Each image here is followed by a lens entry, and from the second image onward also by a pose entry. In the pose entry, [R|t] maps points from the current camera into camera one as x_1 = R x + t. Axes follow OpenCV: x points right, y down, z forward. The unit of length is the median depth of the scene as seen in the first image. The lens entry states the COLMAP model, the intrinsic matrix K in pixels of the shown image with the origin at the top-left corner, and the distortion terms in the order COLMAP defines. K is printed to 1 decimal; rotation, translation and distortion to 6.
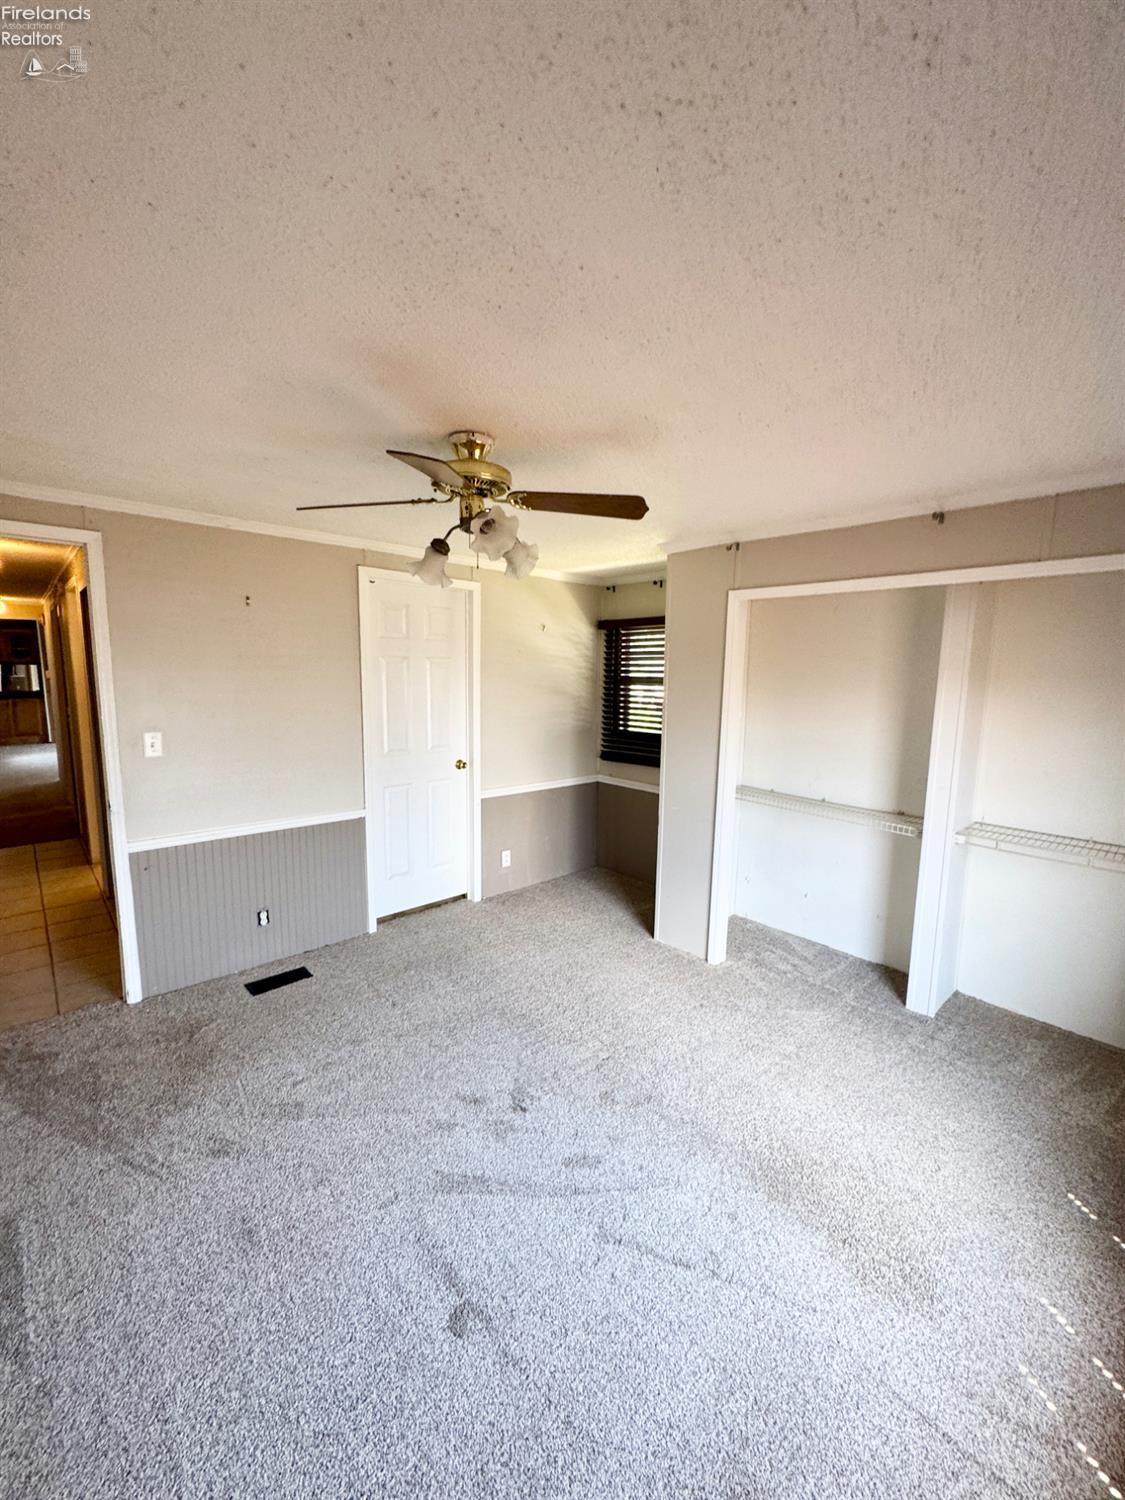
lens RADIAL K [[596.2, 0, 554.8], [0, 596.2, 751.0], [0, 0, 1]] dist [-0.002021, 0.000037]
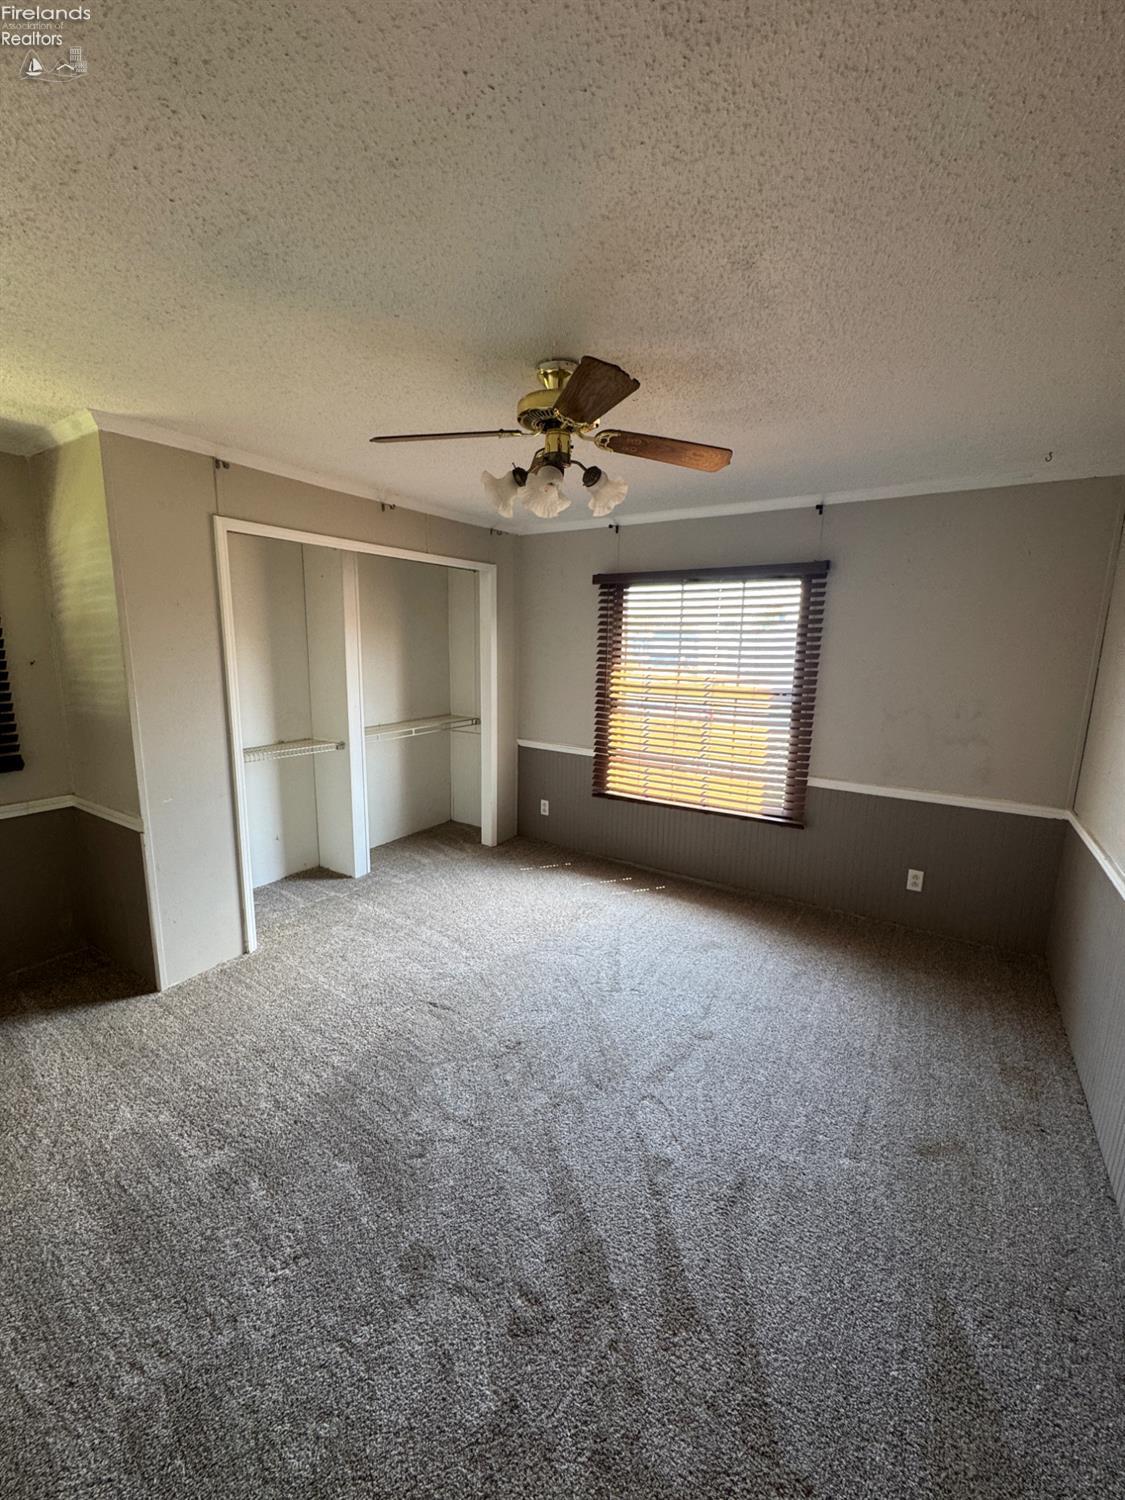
lens RADIAL K [[596.2, 0, 567.8], [0, 596.2, 752.9], [0, 0, 1]] dist [-0.002021, 0.000037]
pose [[-0.260946, -0.204228, 0.943503, -0.722505], [0.105499, 0.965478, 0.238162, -0.100147], [-0.959571, 0.161686, -0.230392, 0.809972]]
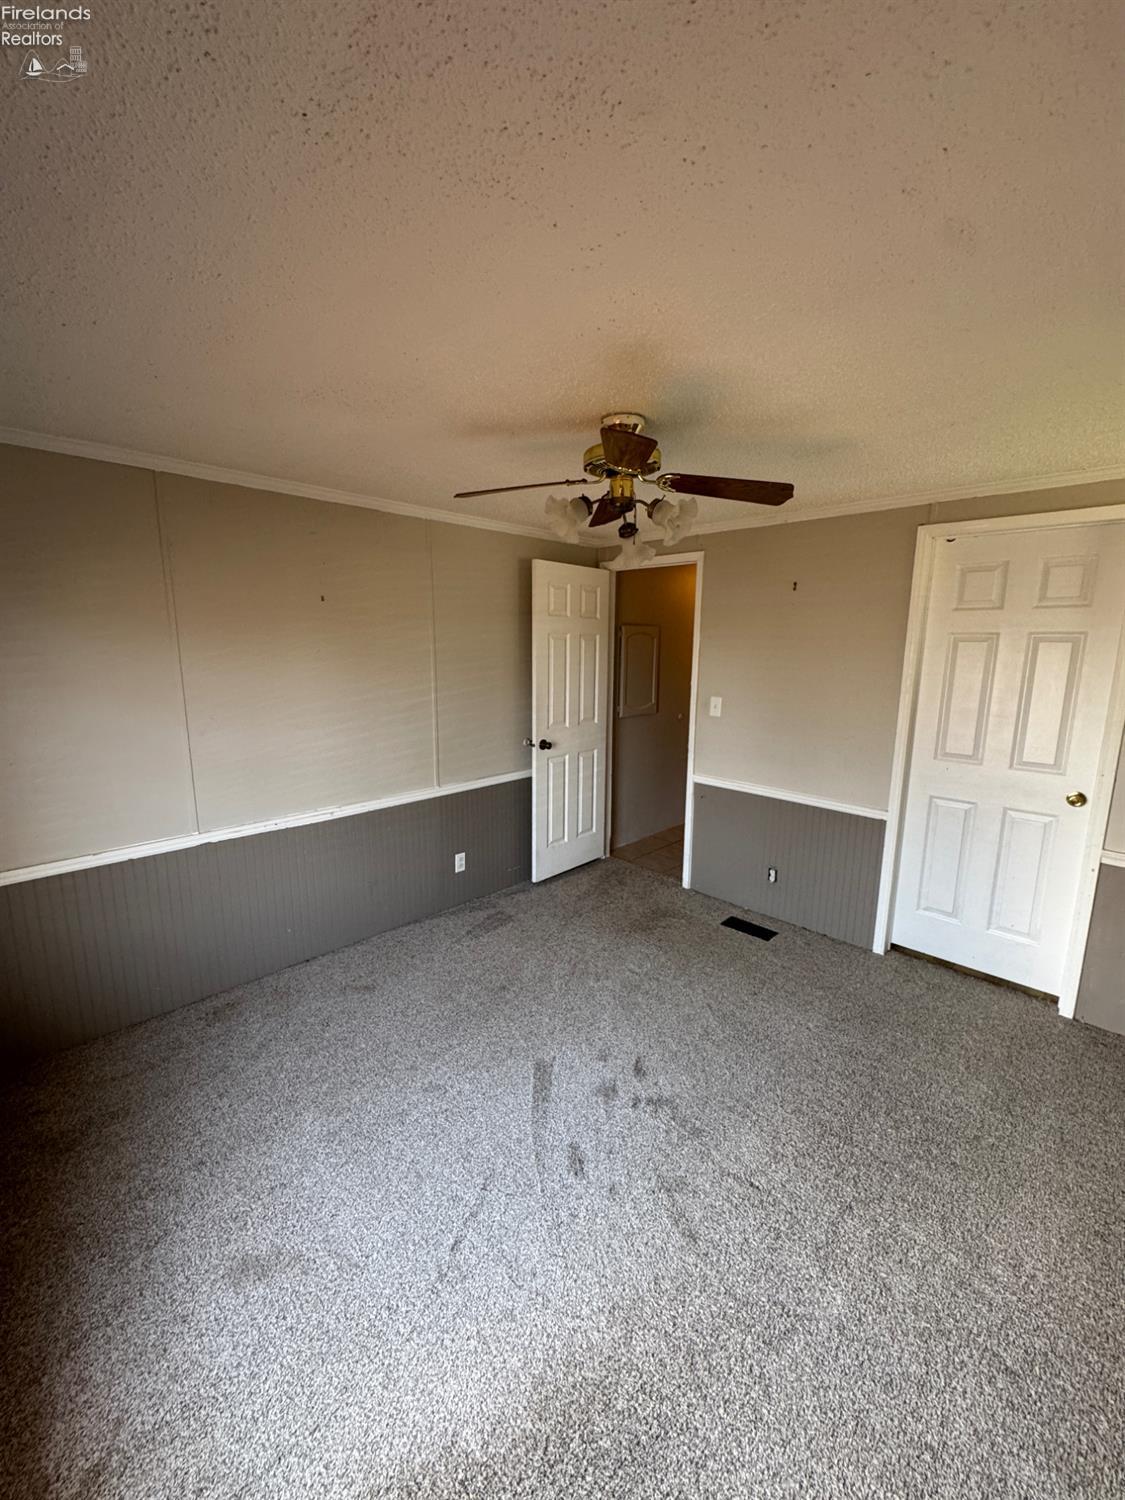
lens RADIAL K [[596.2, 0, 565.0], [0, 596.2, 747.5], [0, 0, 1]] dist [-0.002021, 0.000037]
pose [[0.063222, 0.155863, -0.985753, 0.594047], [-0.142795, 0.978979, 0.145633, -0.063452], [0.987731, 0.131553, 0.084150, 0.547095]]
